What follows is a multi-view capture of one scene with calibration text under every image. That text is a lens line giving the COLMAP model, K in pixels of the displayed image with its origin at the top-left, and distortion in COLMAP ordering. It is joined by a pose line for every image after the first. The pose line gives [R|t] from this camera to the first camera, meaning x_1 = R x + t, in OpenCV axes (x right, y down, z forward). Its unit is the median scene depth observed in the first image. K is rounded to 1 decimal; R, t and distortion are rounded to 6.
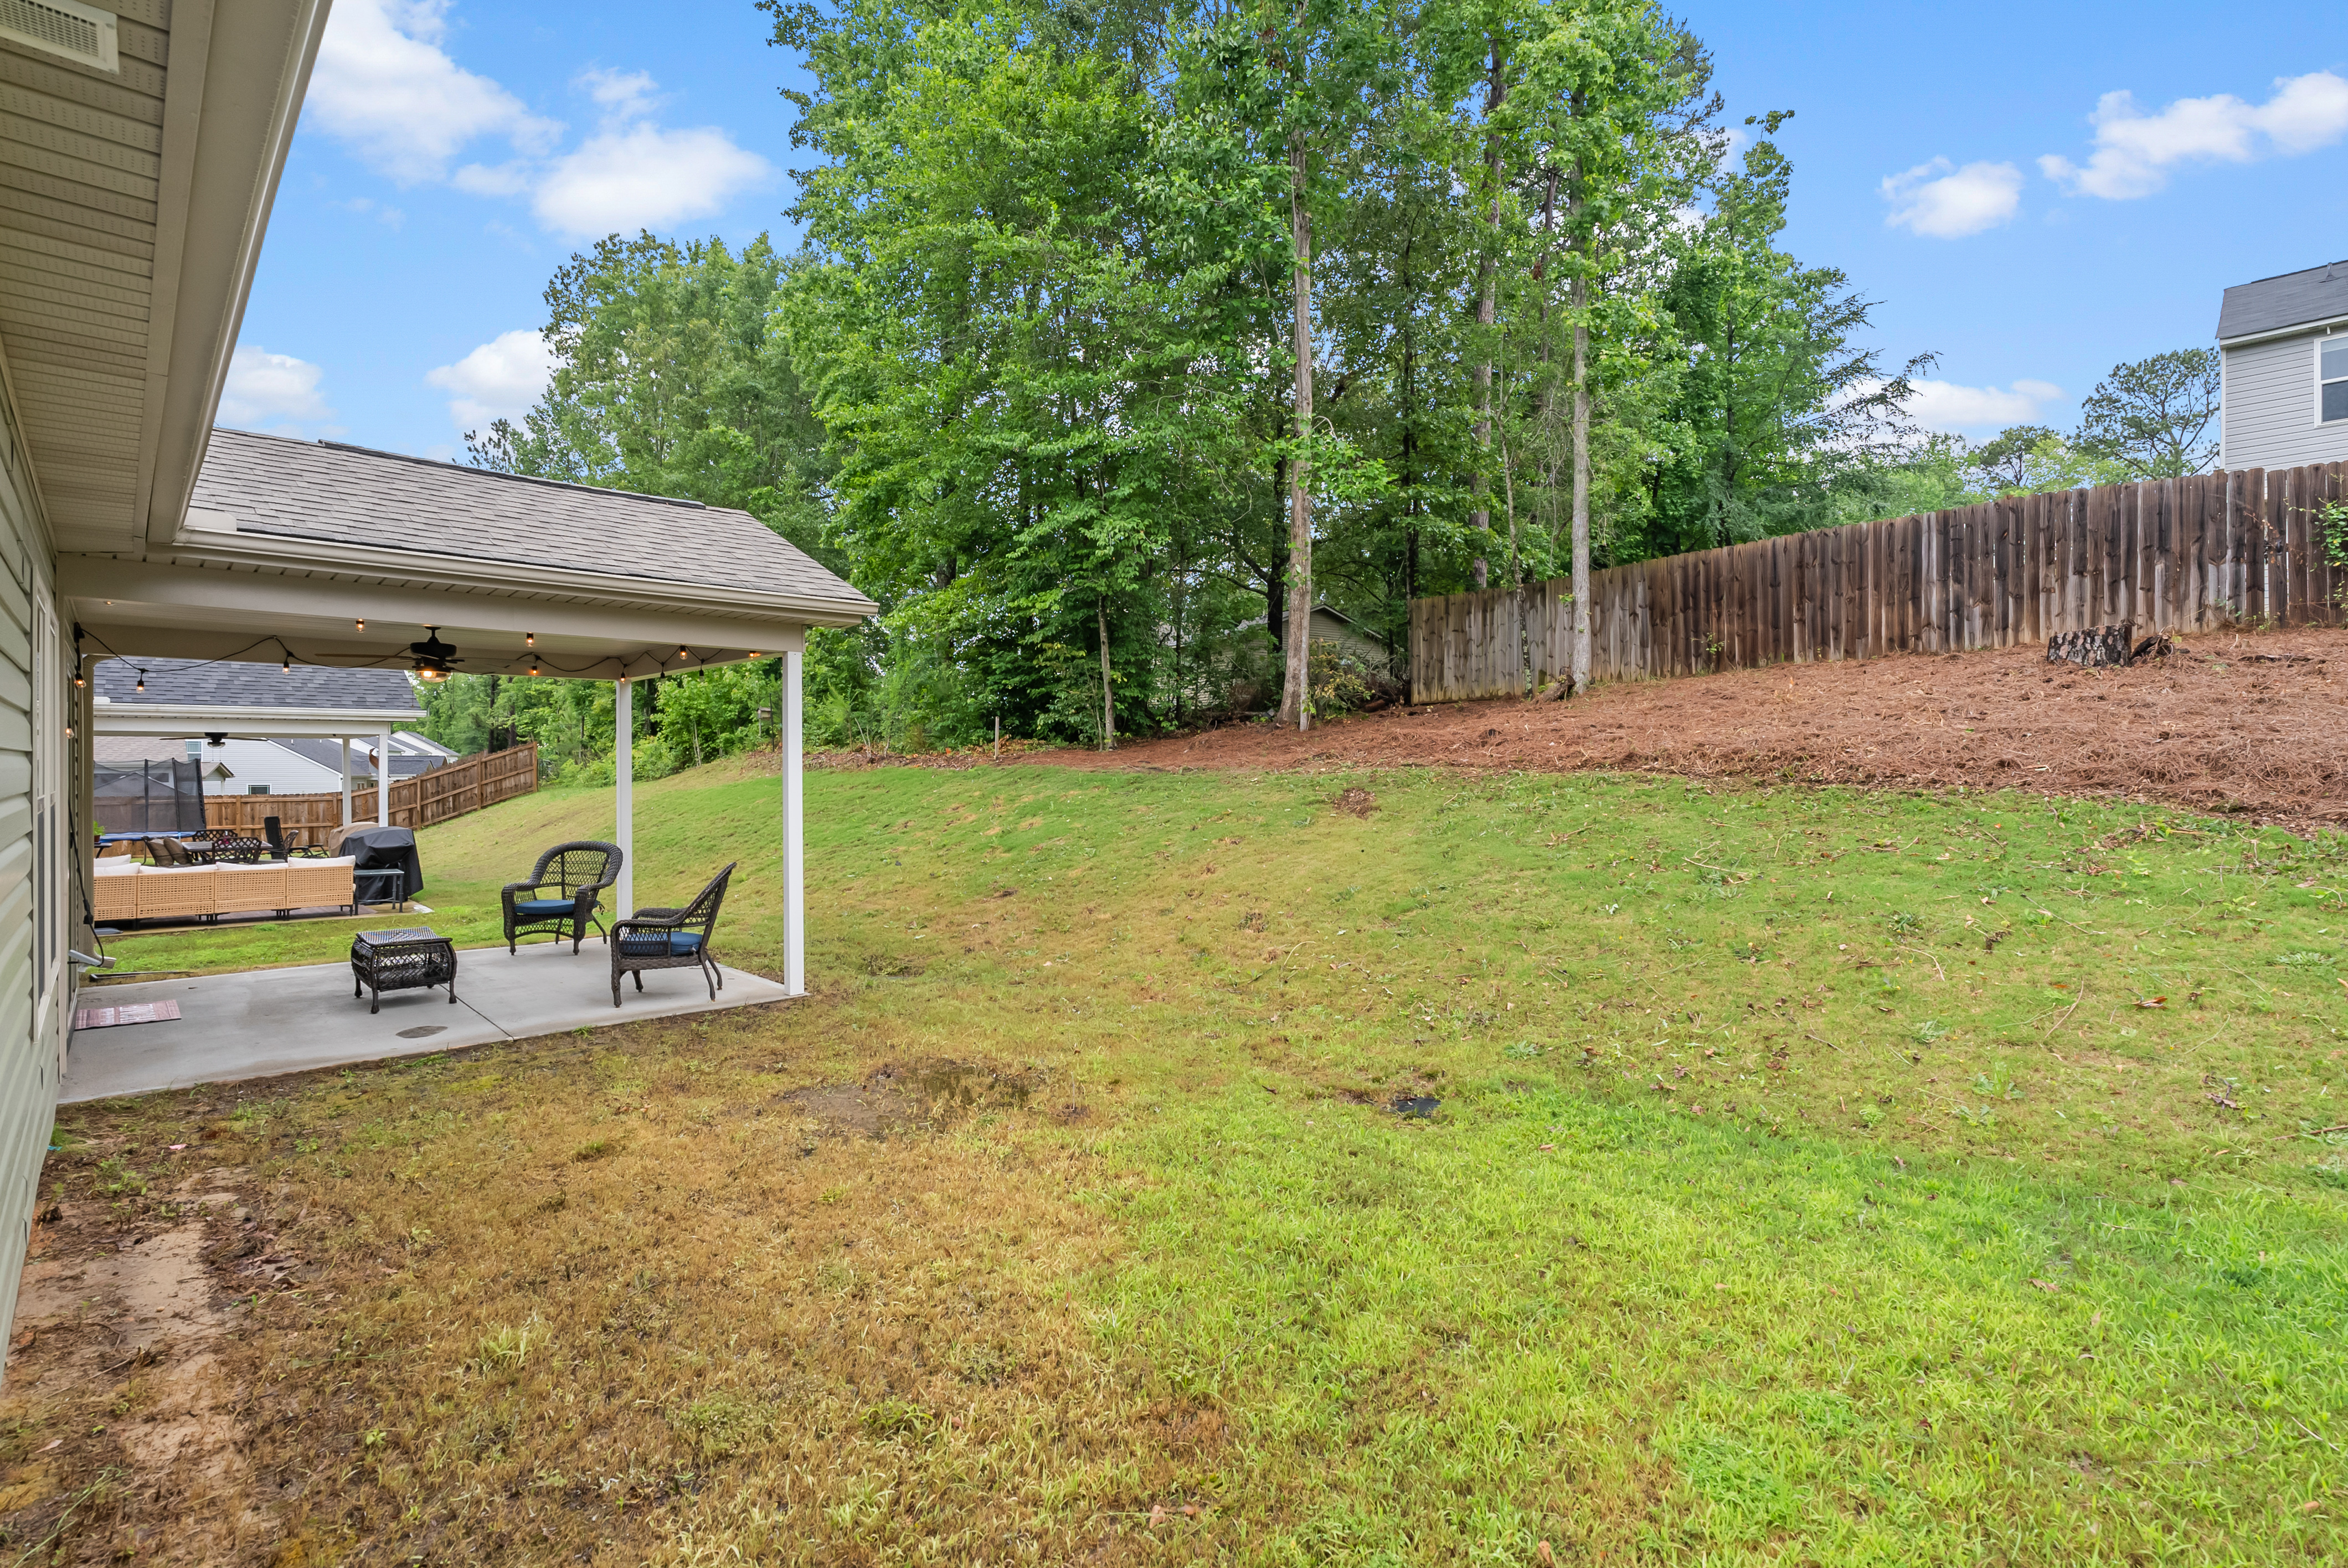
lens RADIAL K [[1071.7, 0, 1158.3], [0, 1071.7, 777.9], [0, 0, 1]] dist [0.000170, 0.000209]
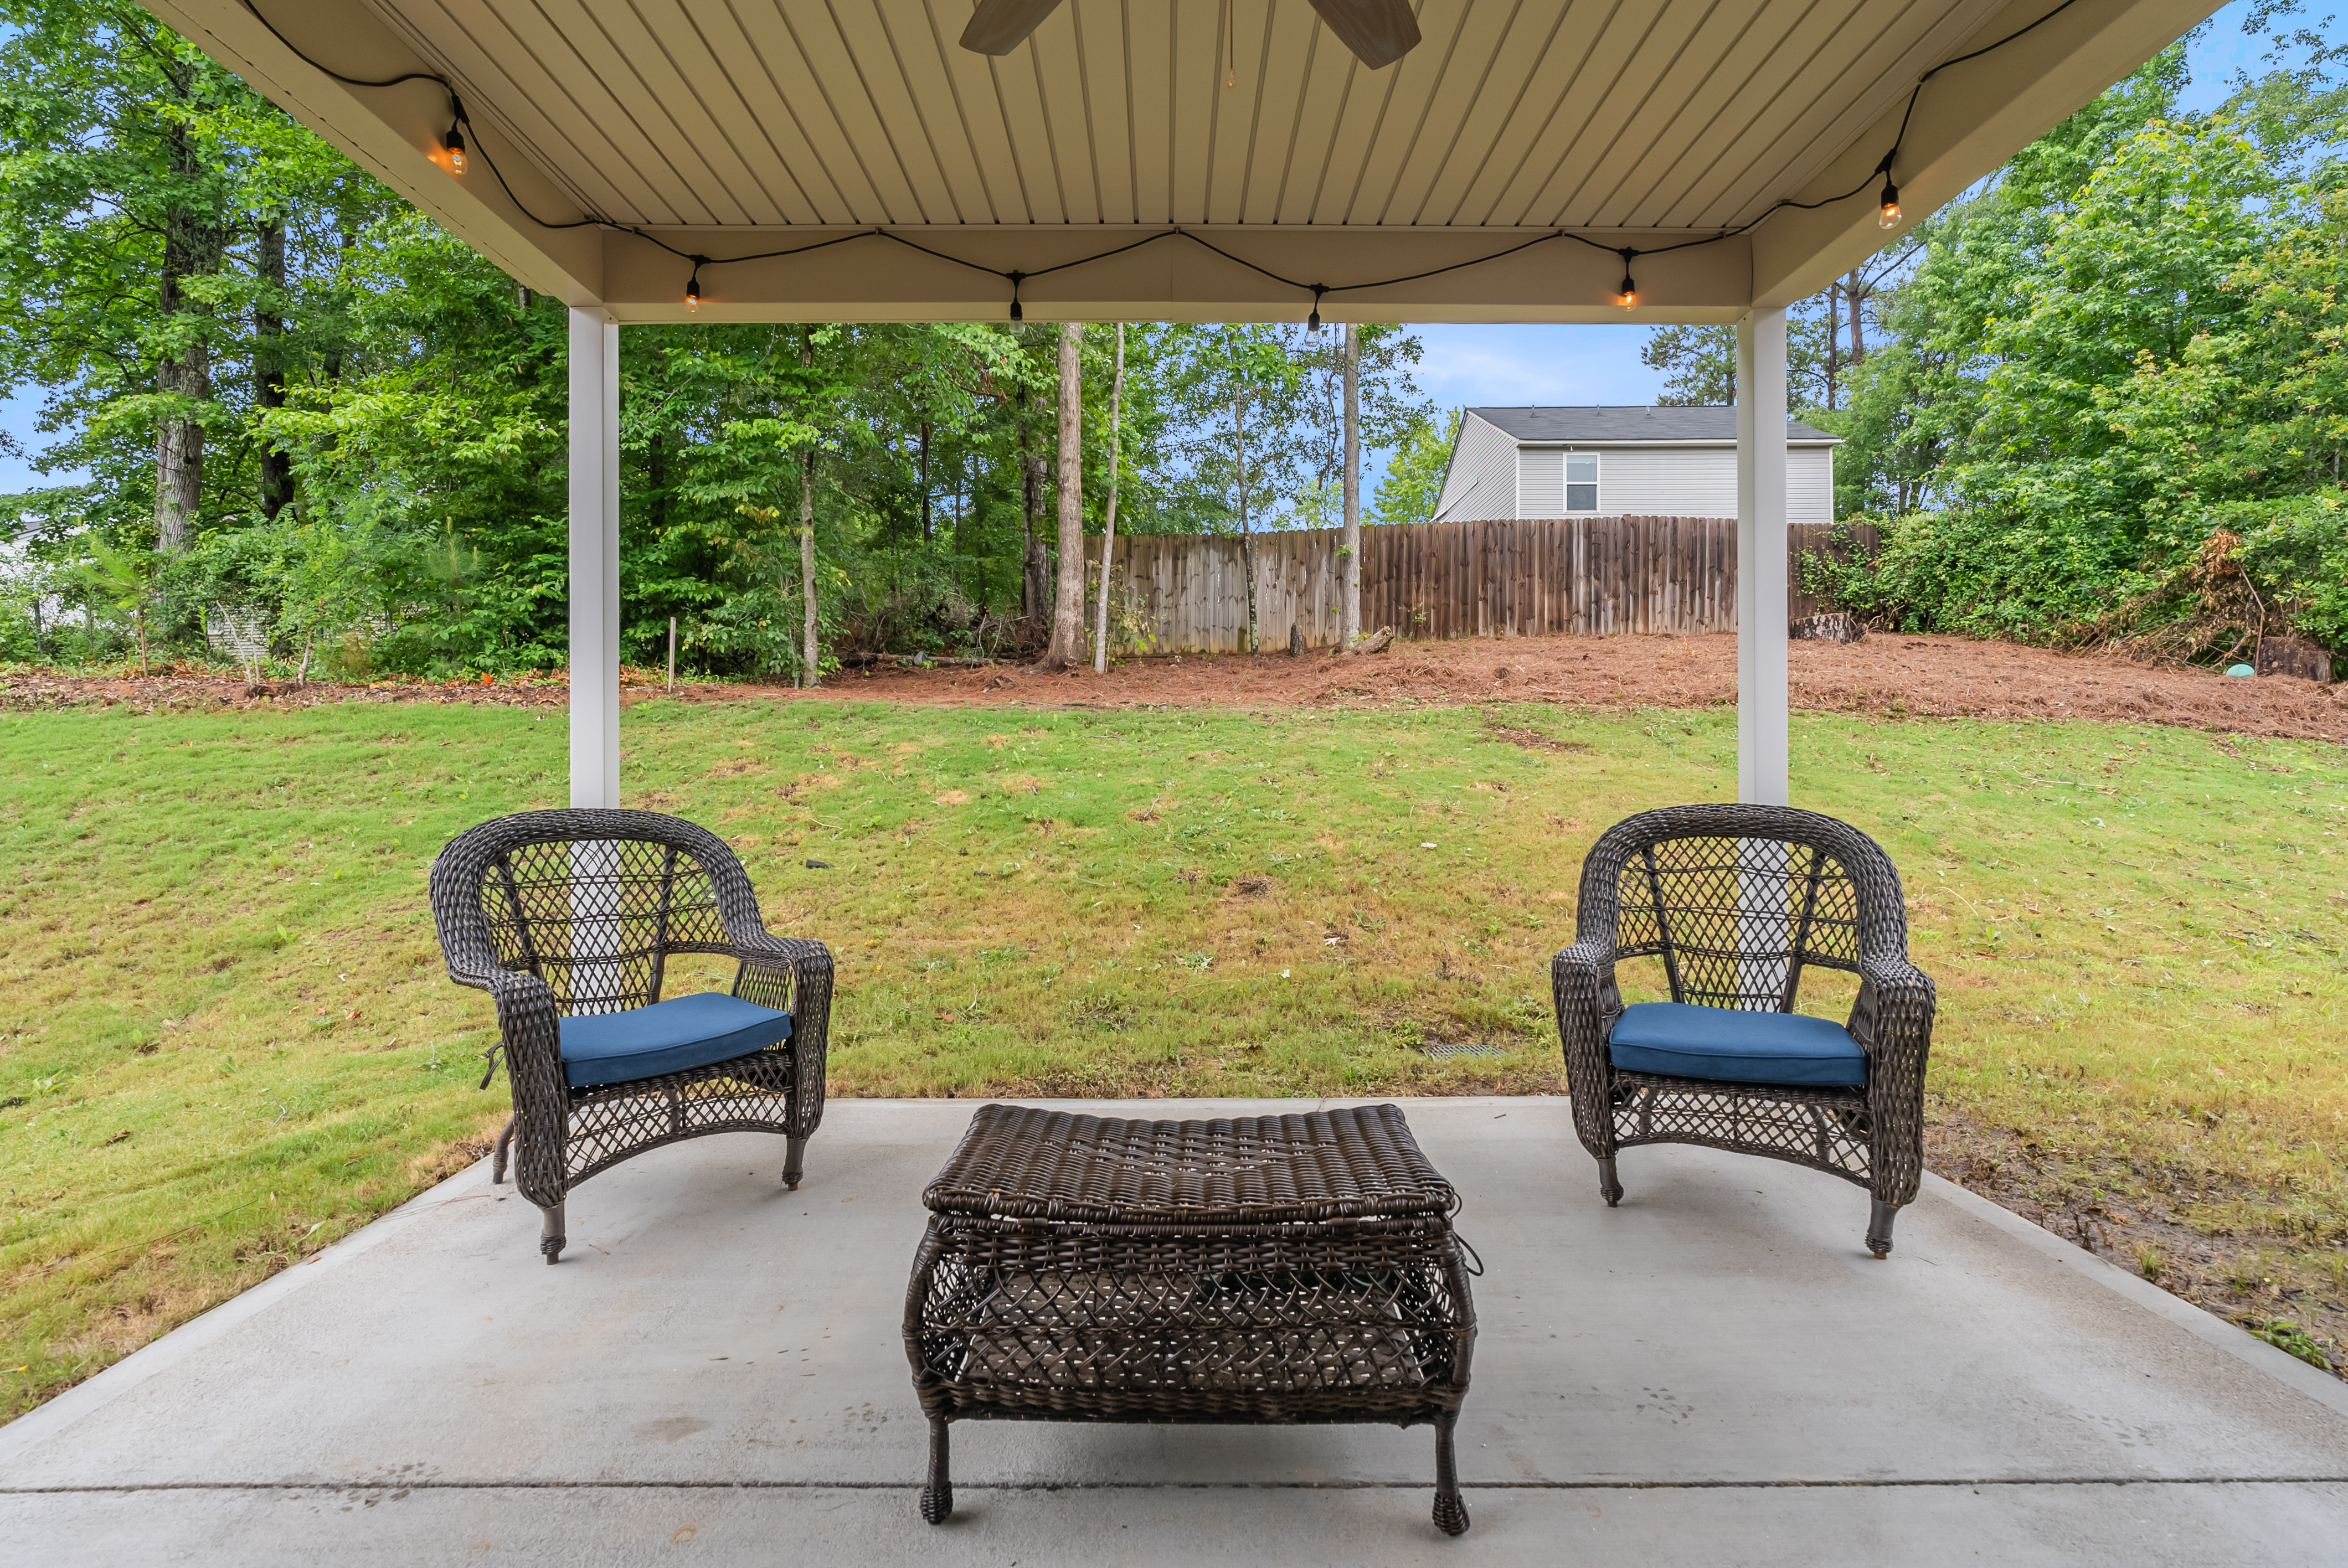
lens RADIAL K [[1071.7, 0, 1169.9], [0, 1071.7, 772.1], [0, 0, 1]] dist [0.000170, 0.000209]
pose [[0.696455, -0.002599, 0.717595, -0.429607], [0.007523, 0.999965, -0.003679, 0.034779], [-0.717561, 0.007961, 0.696450, 0.459395]]
